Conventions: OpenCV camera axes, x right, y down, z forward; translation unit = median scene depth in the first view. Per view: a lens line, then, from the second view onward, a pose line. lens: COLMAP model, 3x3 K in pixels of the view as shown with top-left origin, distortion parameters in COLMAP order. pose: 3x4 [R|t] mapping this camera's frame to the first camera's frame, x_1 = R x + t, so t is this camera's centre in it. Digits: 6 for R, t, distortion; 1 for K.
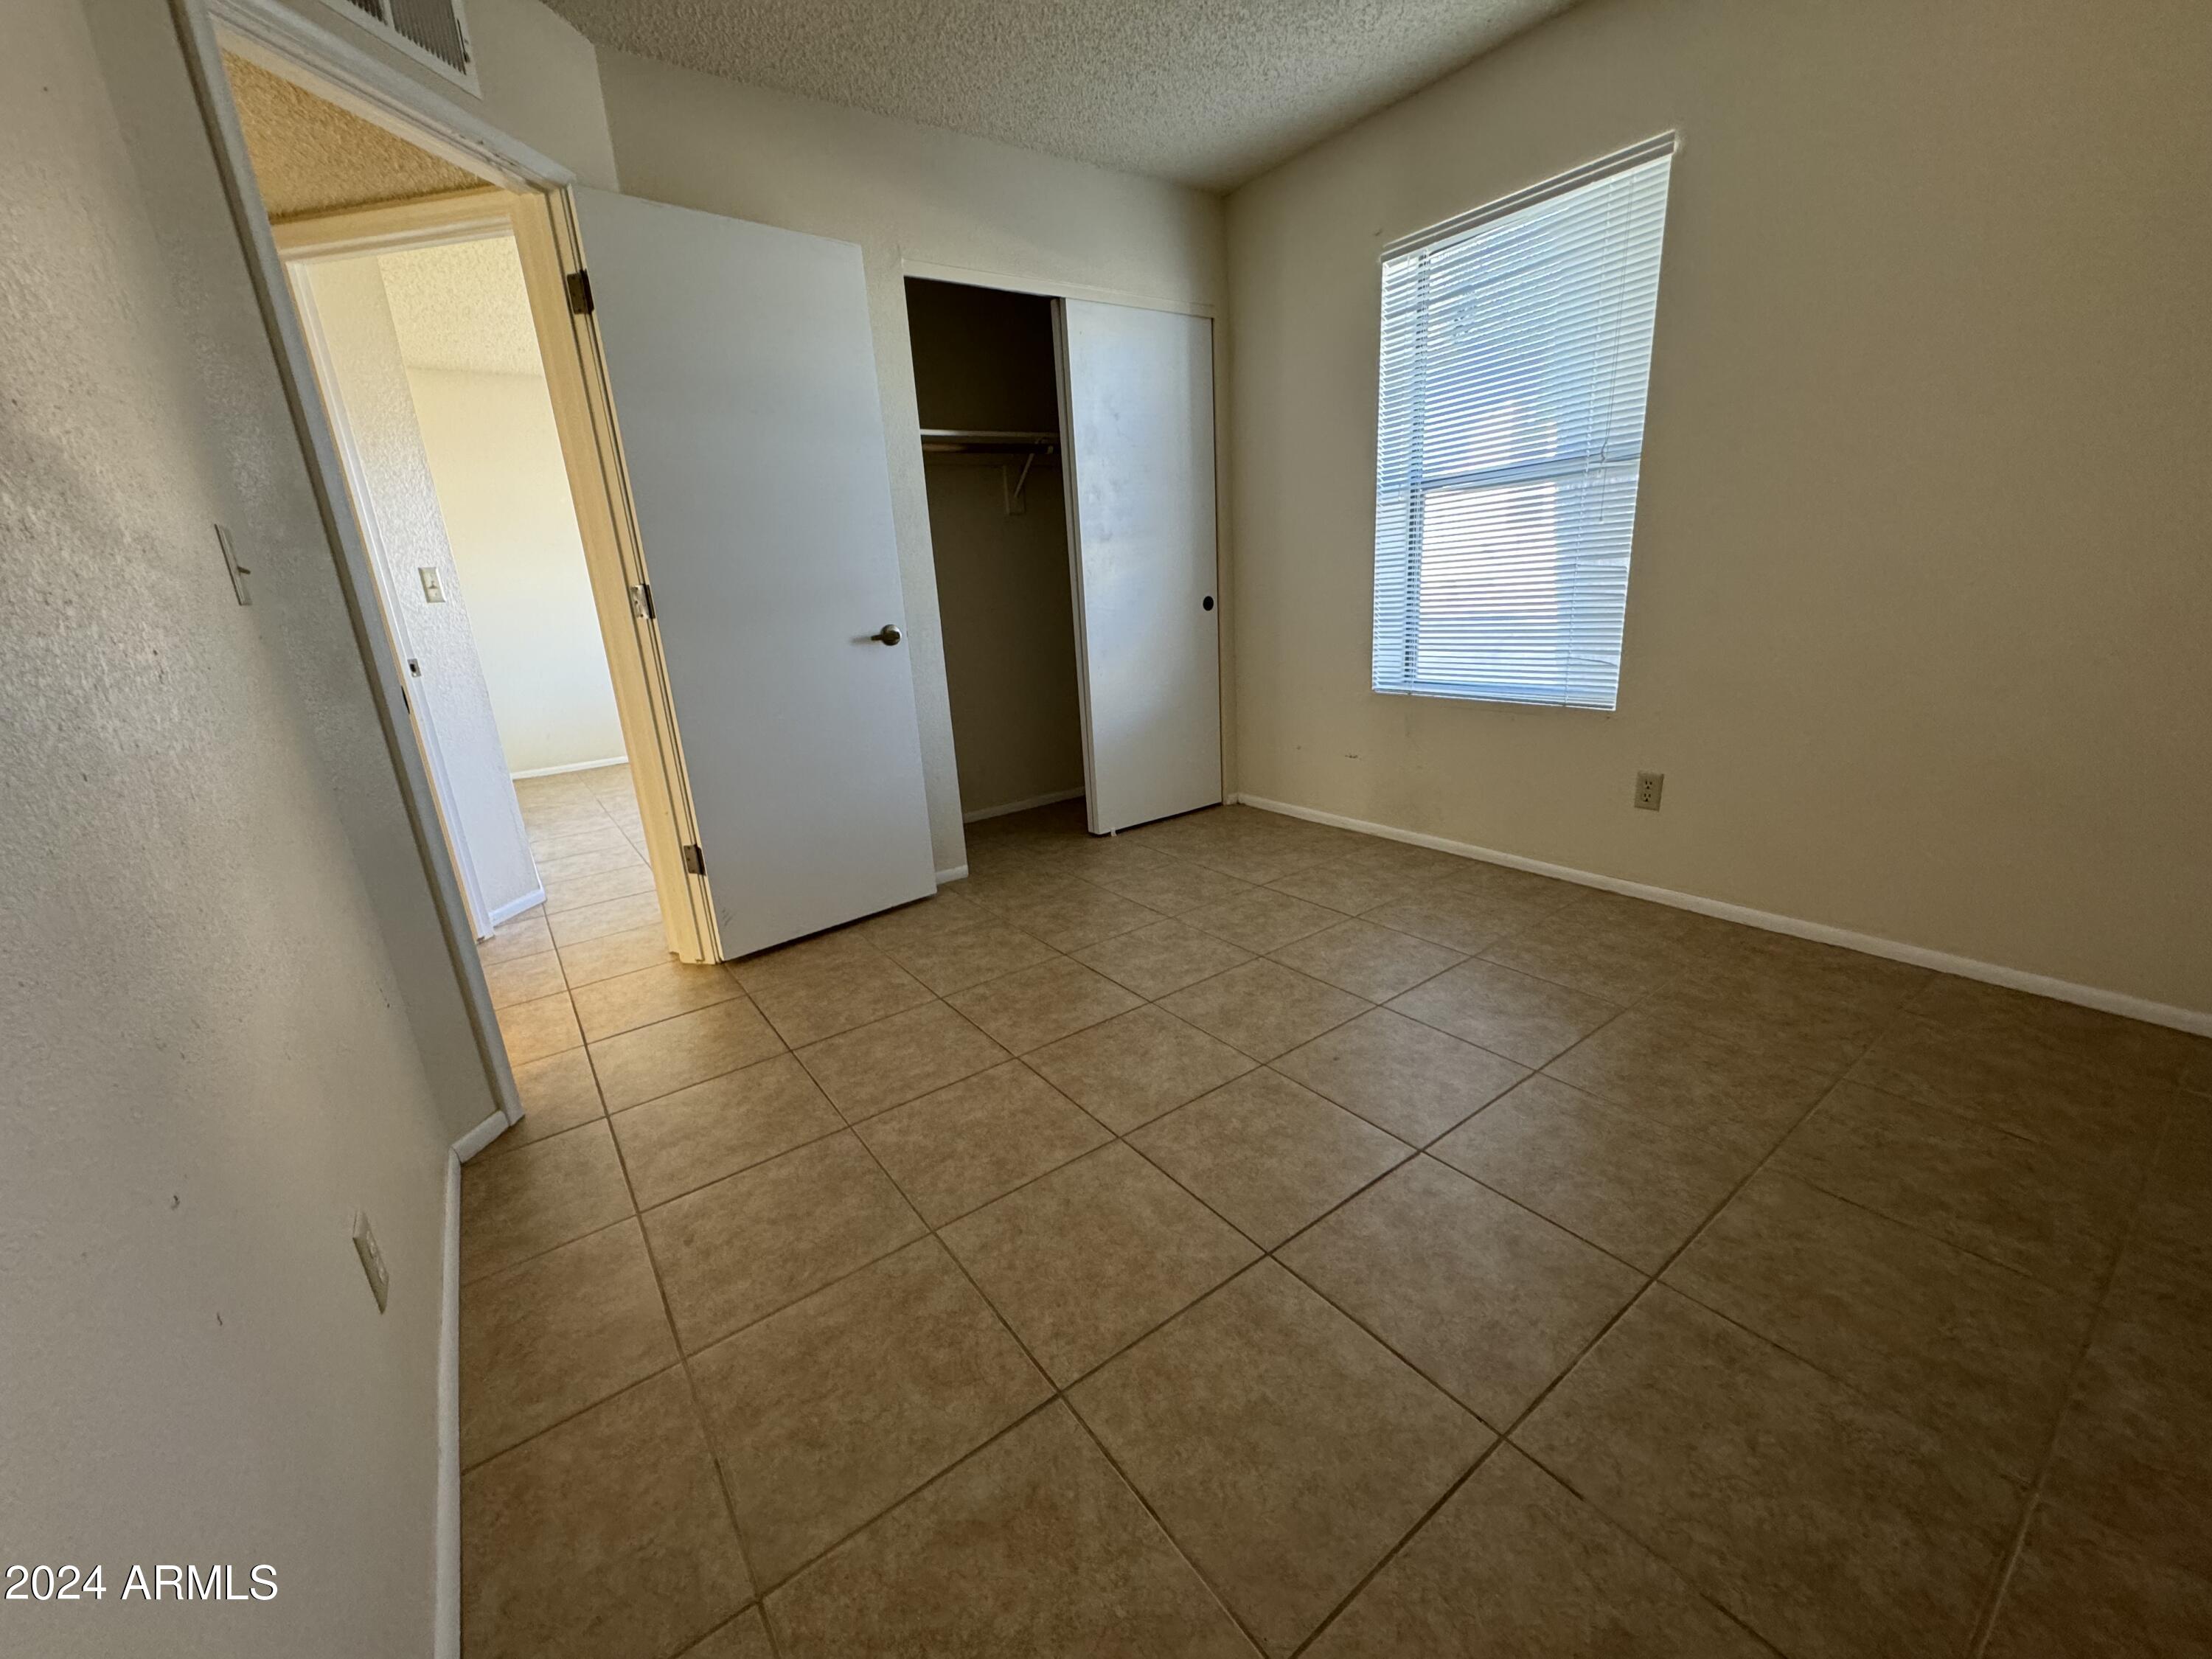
lens RADIAL K [[876.0, 0, 1102.5], [0, 876.0, 817.3], [0, 0, 1]] dist [-0.000198, 0.000386]
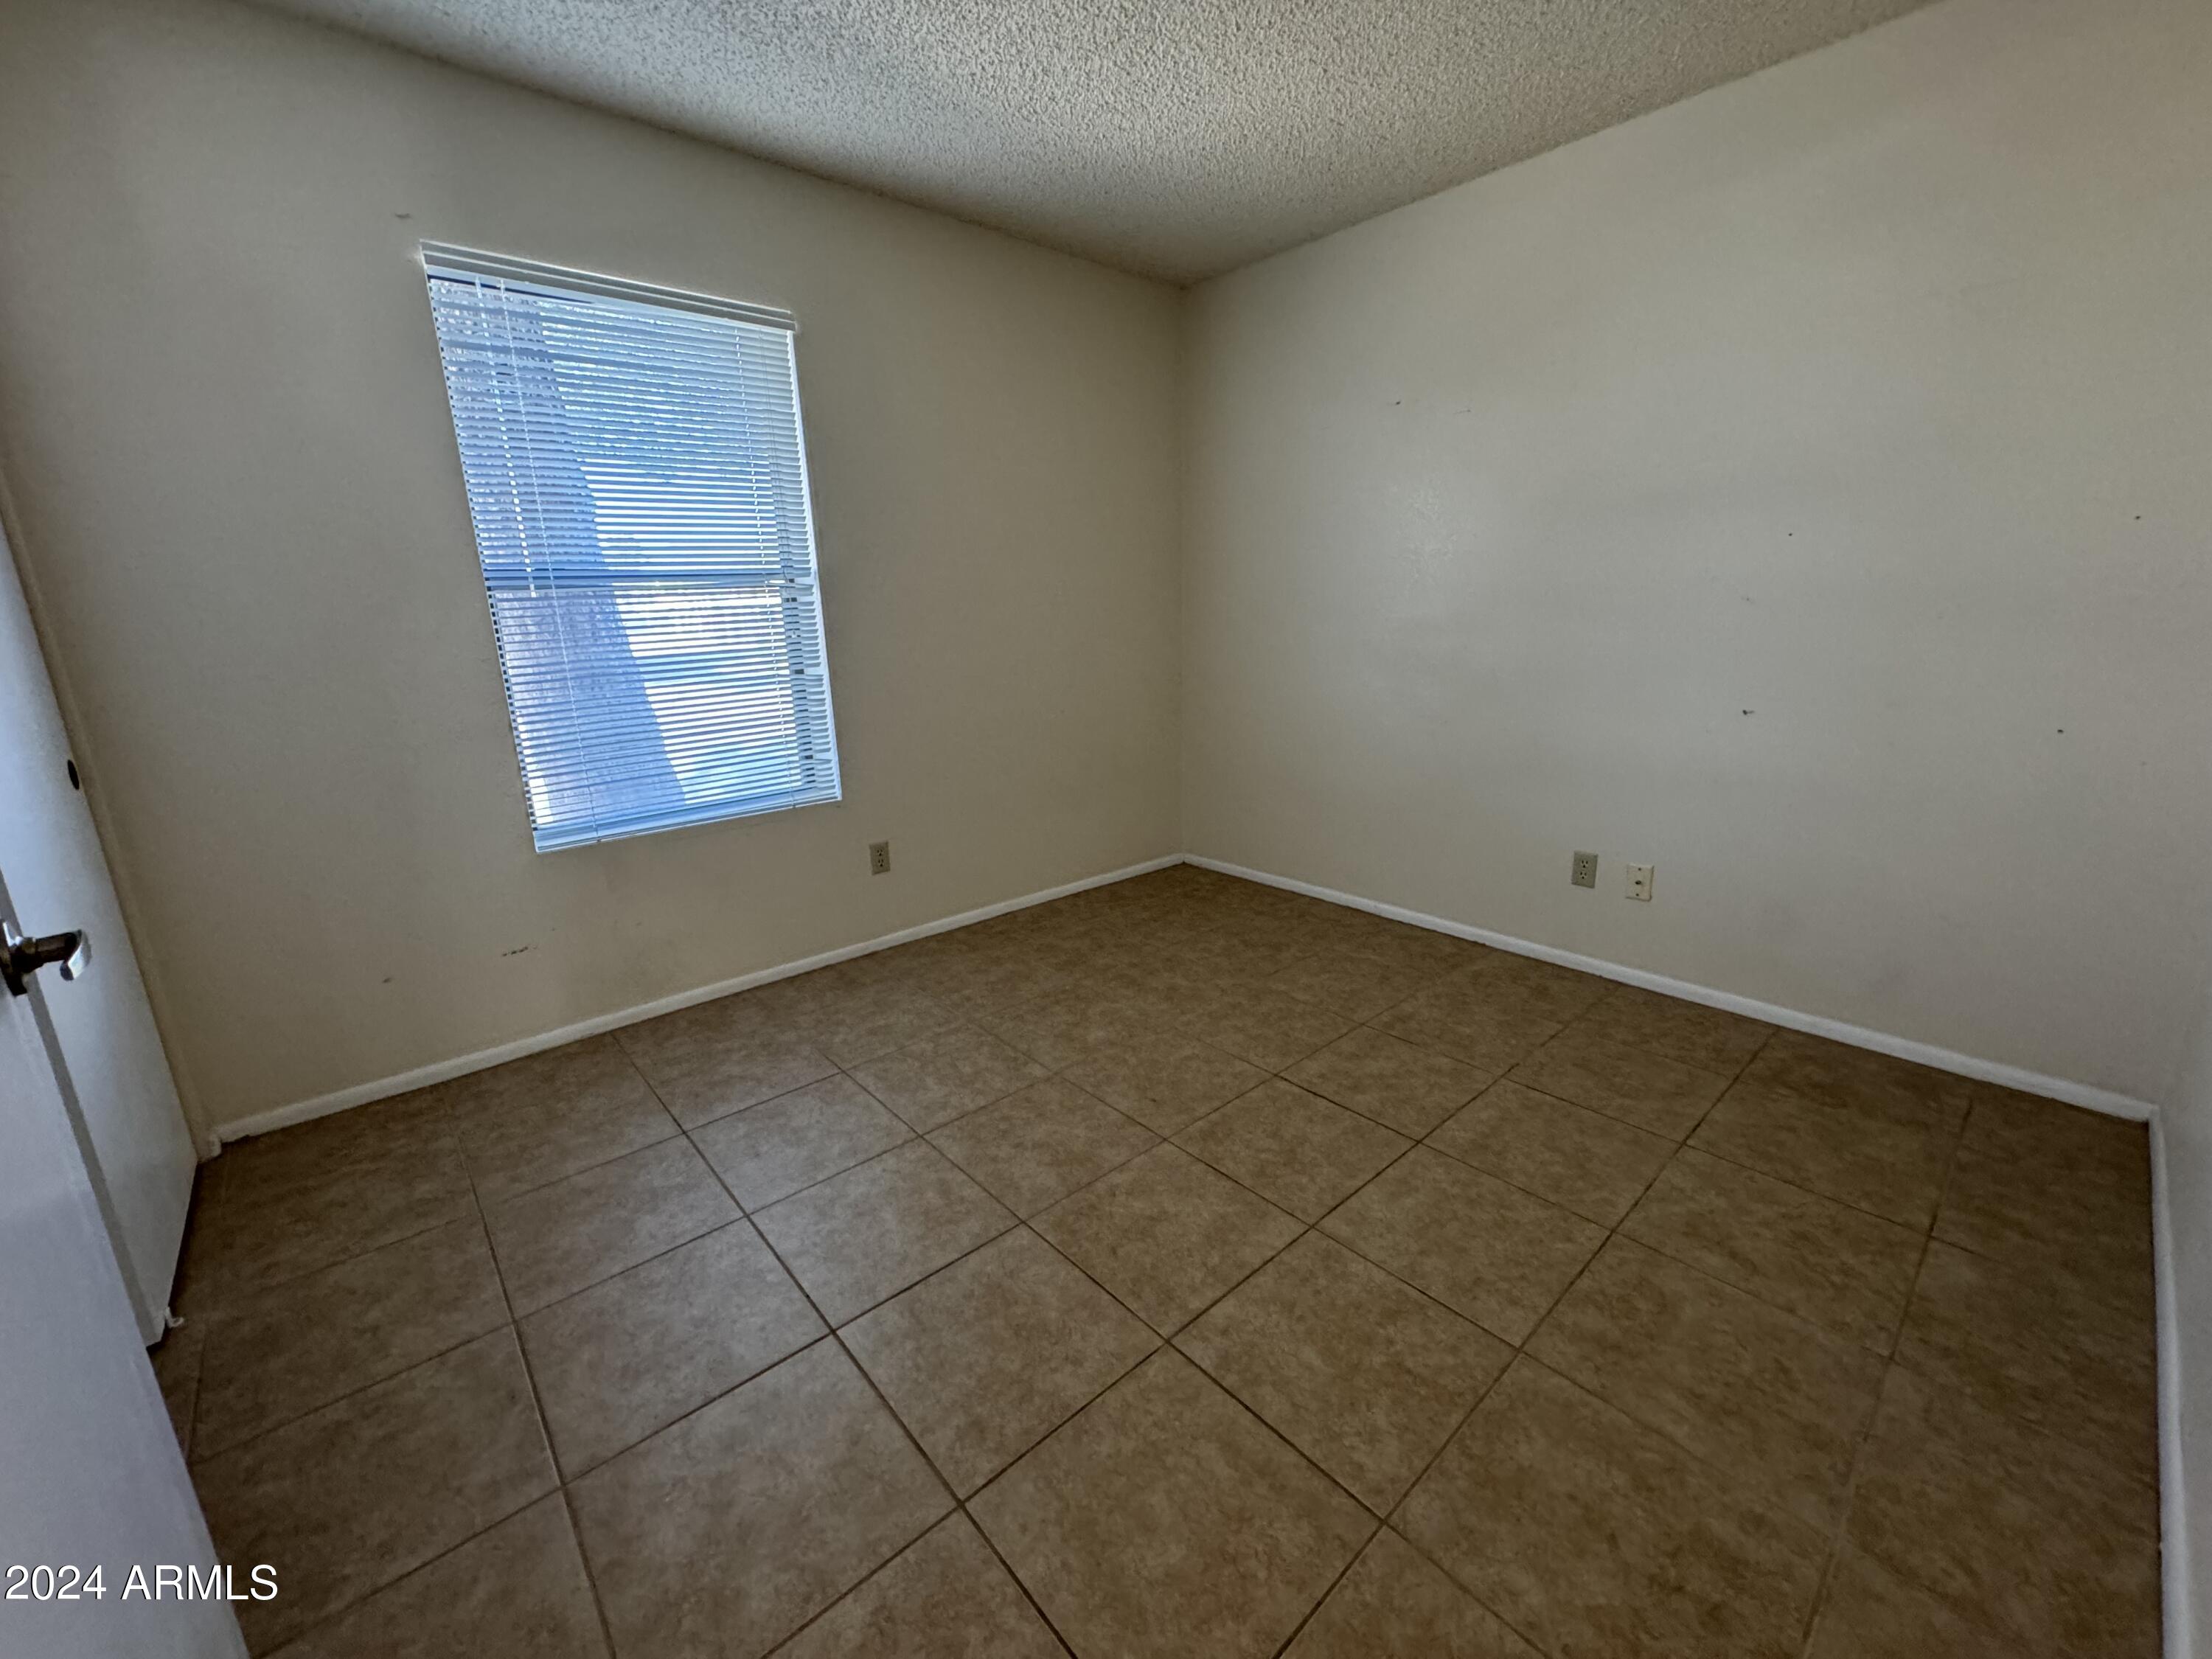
lens RADIAL K [[876.0, 0, 1103.1], [0, 876.0, 822.5], [0, 0, 1]] dist [-0.000198, 0.000386]
pose [[-0.091630, -0.173795, 0.980510, -0.621347], [0.300633, 0.933879, 0.193624, -0.236366], [-0.949328, 0.312516, -0.033323, 0.815197]]
